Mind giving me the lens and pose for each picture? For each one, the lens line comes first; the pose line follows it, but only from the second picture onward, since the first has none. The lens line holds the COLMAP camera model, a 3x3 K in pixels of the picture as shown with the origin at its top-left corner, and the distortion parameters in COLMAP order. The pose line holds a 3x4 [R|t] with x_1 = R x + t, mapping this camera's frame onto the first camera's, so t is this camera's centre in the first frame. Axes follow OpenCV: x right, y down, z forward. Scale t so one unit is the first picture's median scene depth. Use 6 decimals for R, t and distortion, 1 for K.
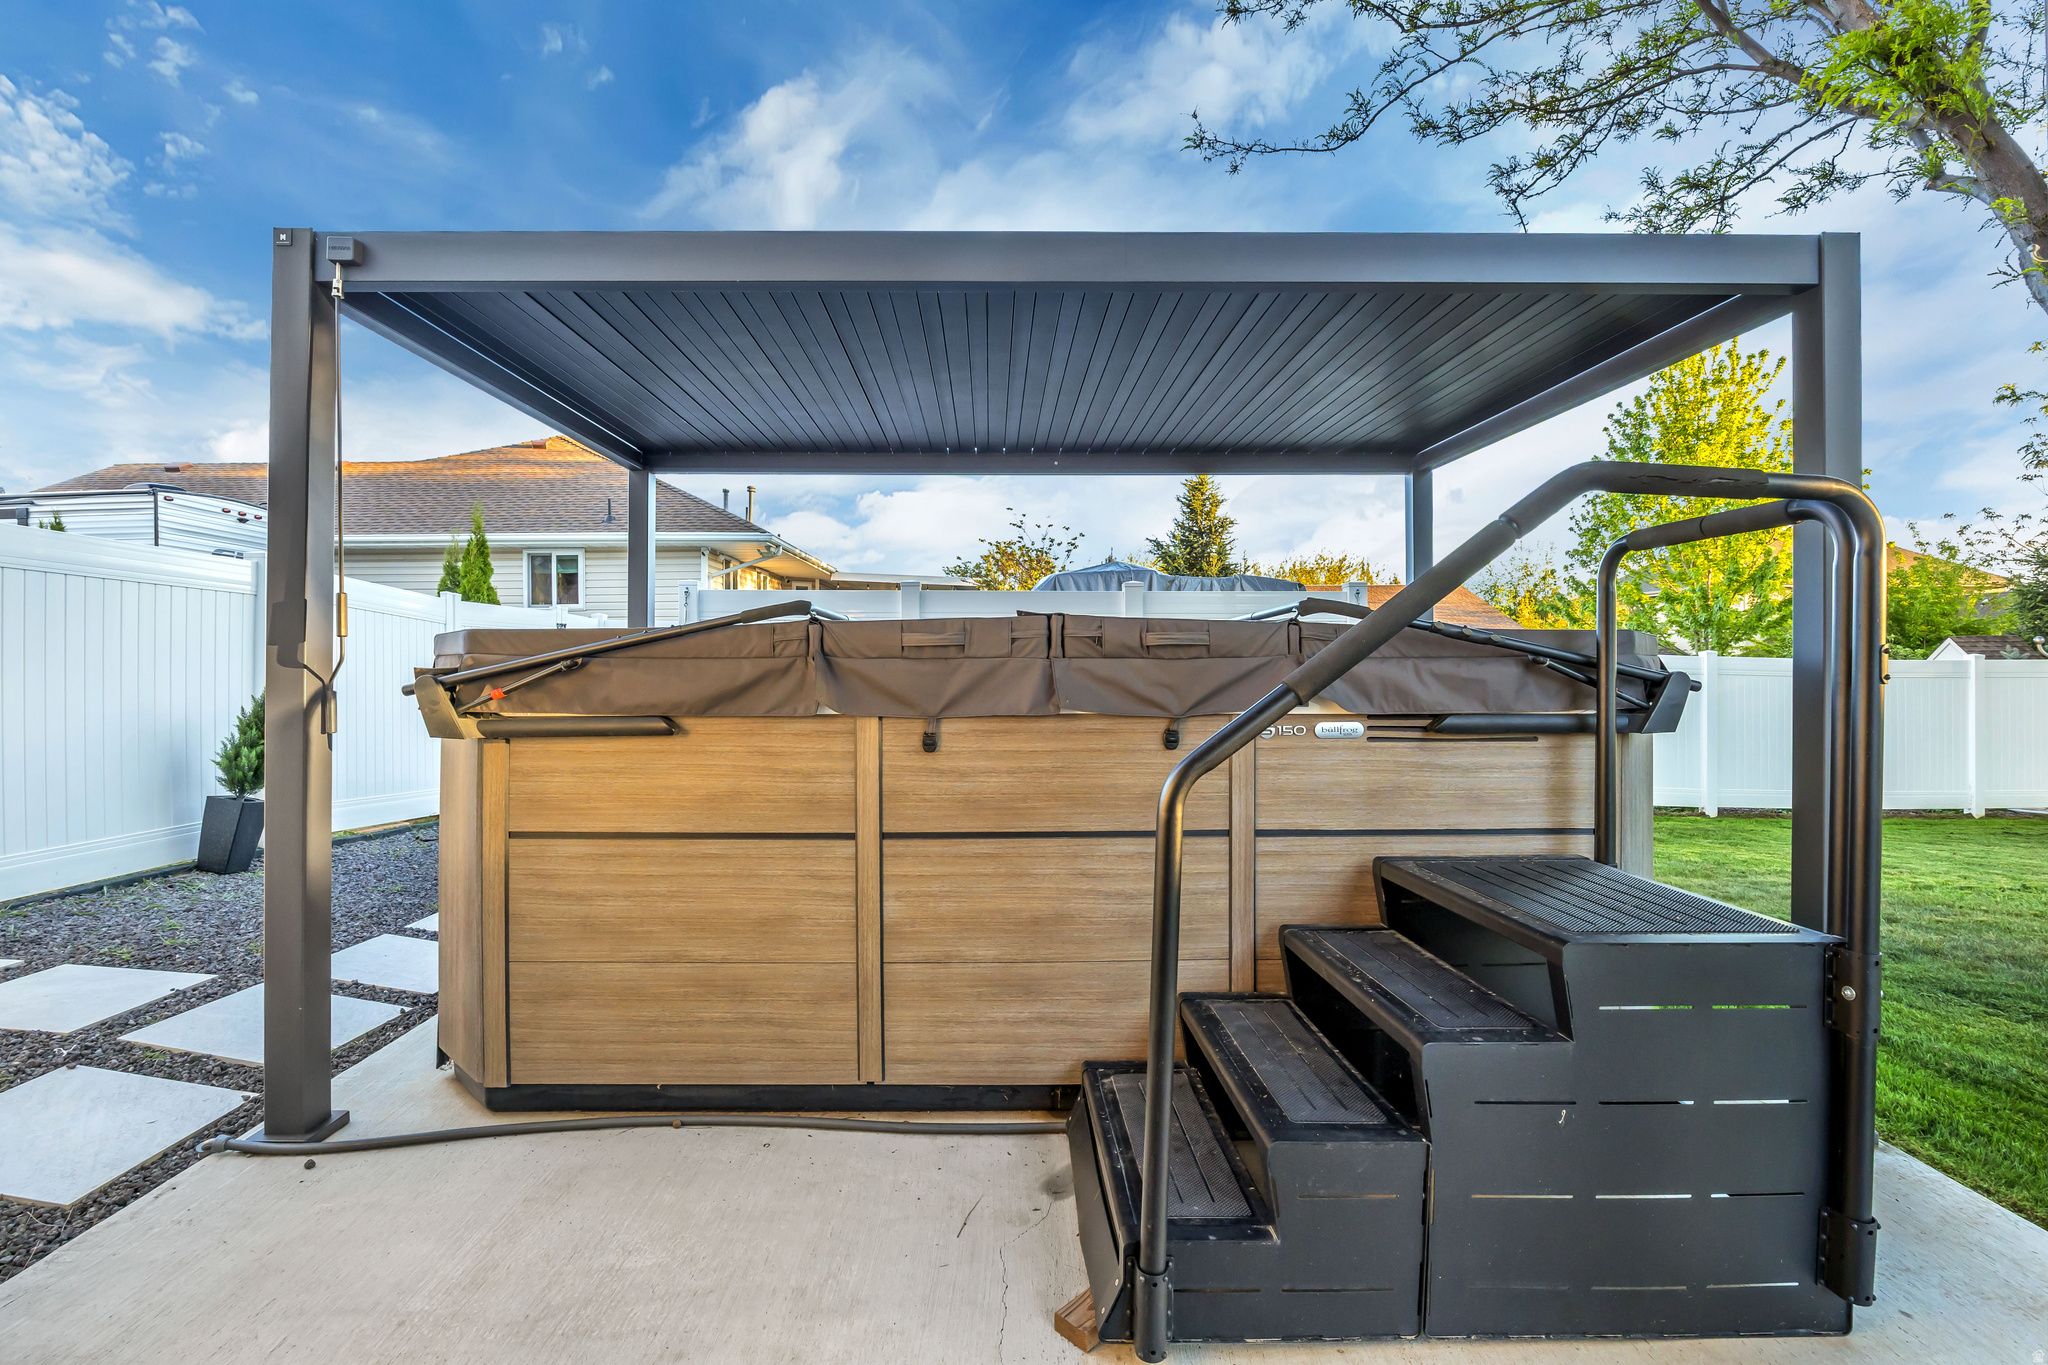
lens RADIAL K [[1095.2, 0, 986.4], [0, 1095.2, 668.5], [0, 0, 1]] dist [-0.001496, 0.000833]
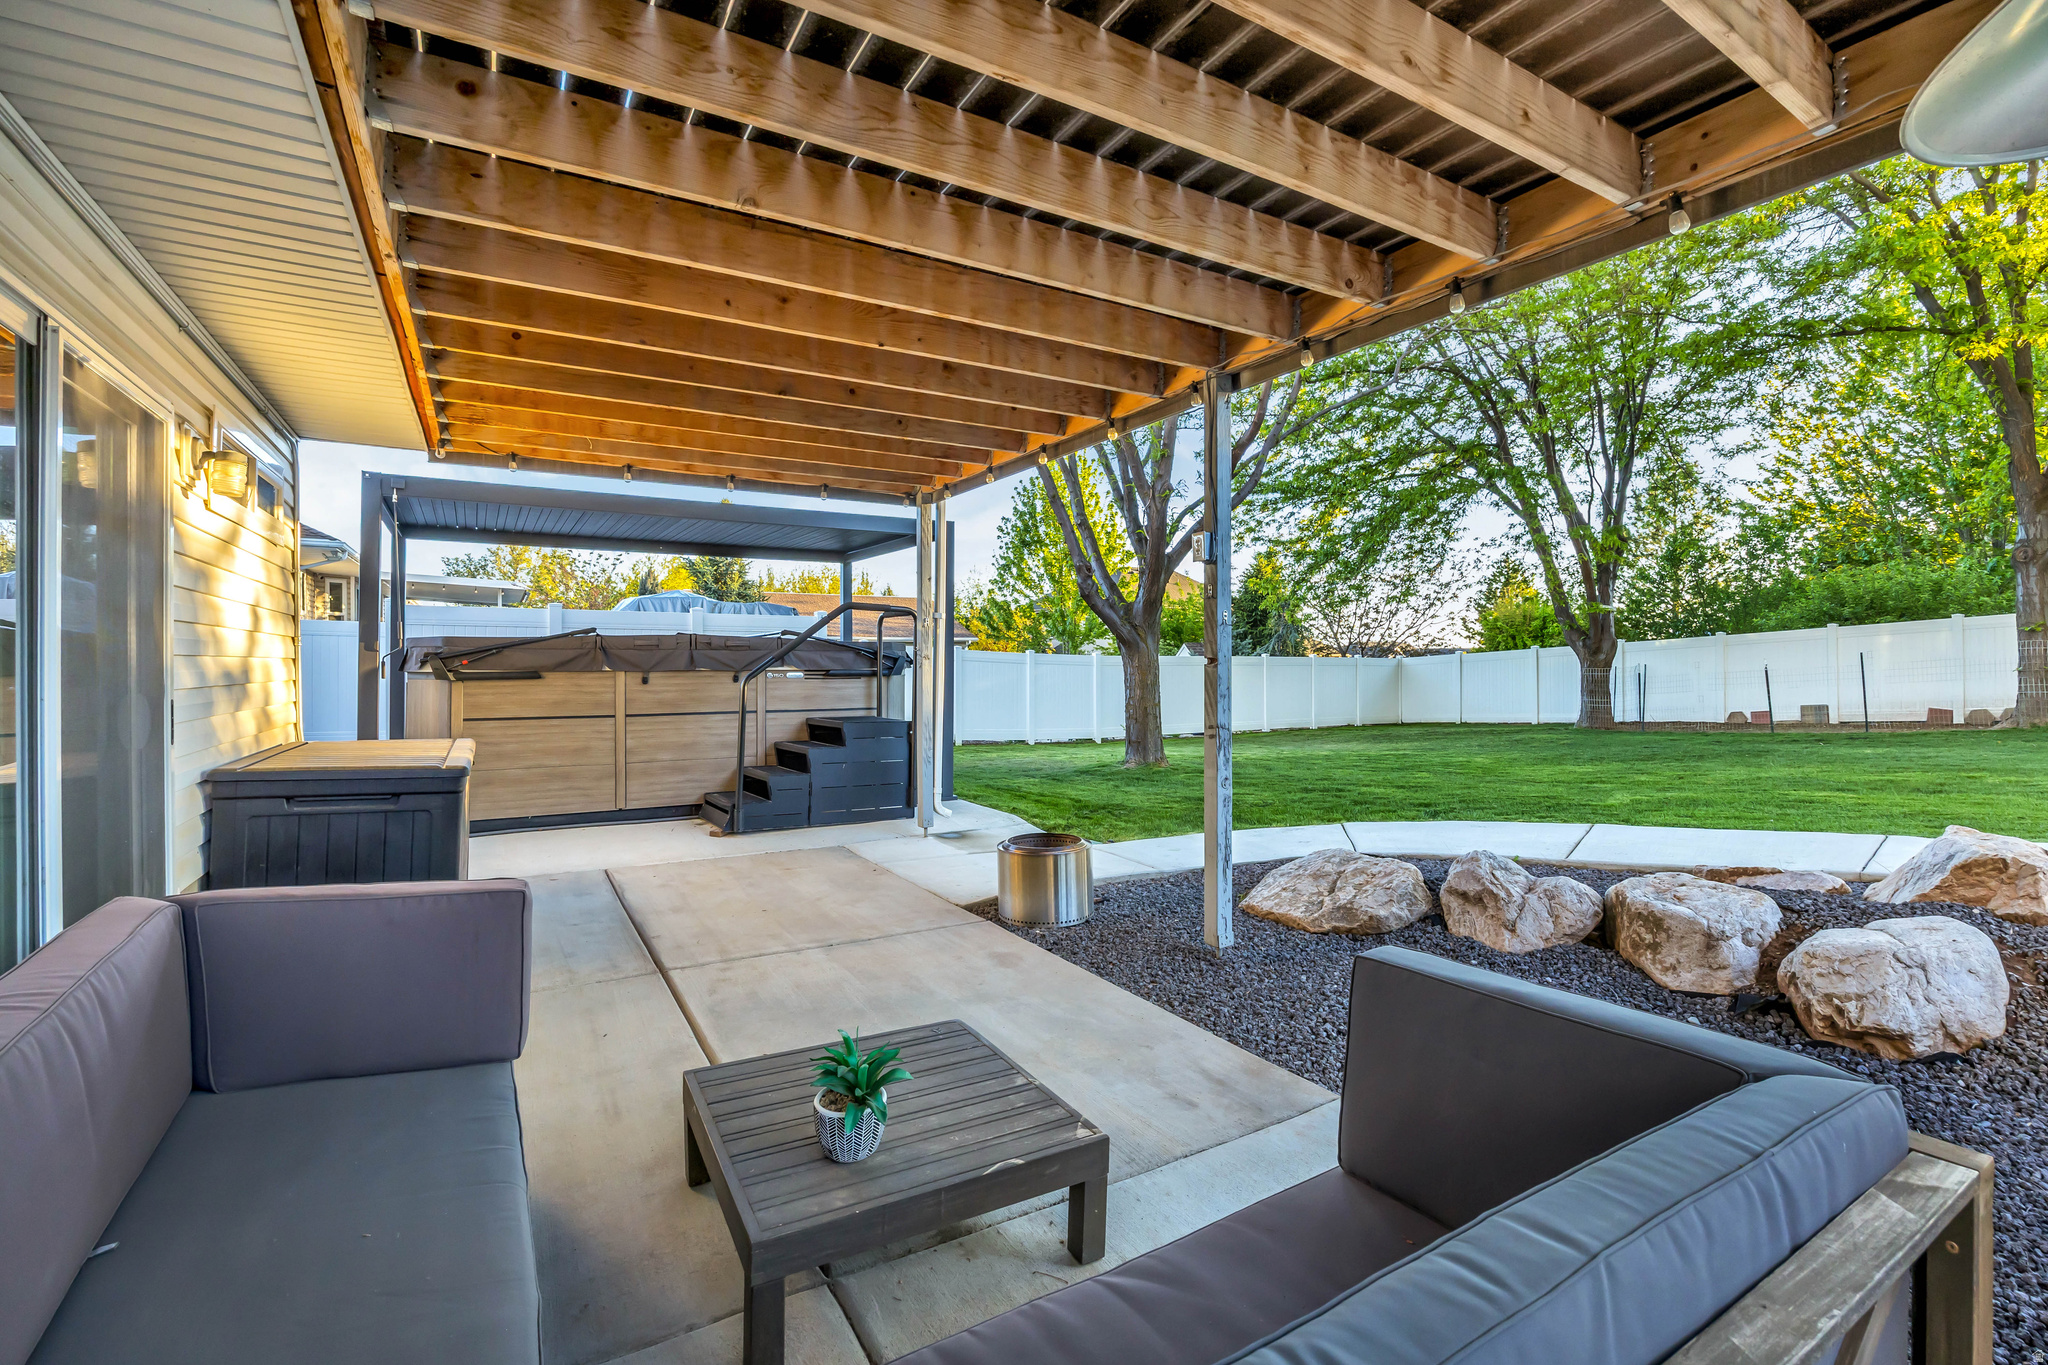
lens RADIAL K [[922.2, 0, 1028.9], [0, 922.2, 665.4], [0, 0, 1]] dist [-0.000864, -0.000146]
pose [[0.870408, -0.000756, 0.492330, -0.347399], [-0.000516, 0.999997, 0.002448, 0.023422], [-0.492330, -0.002385, 0.870405, -1.455759]]
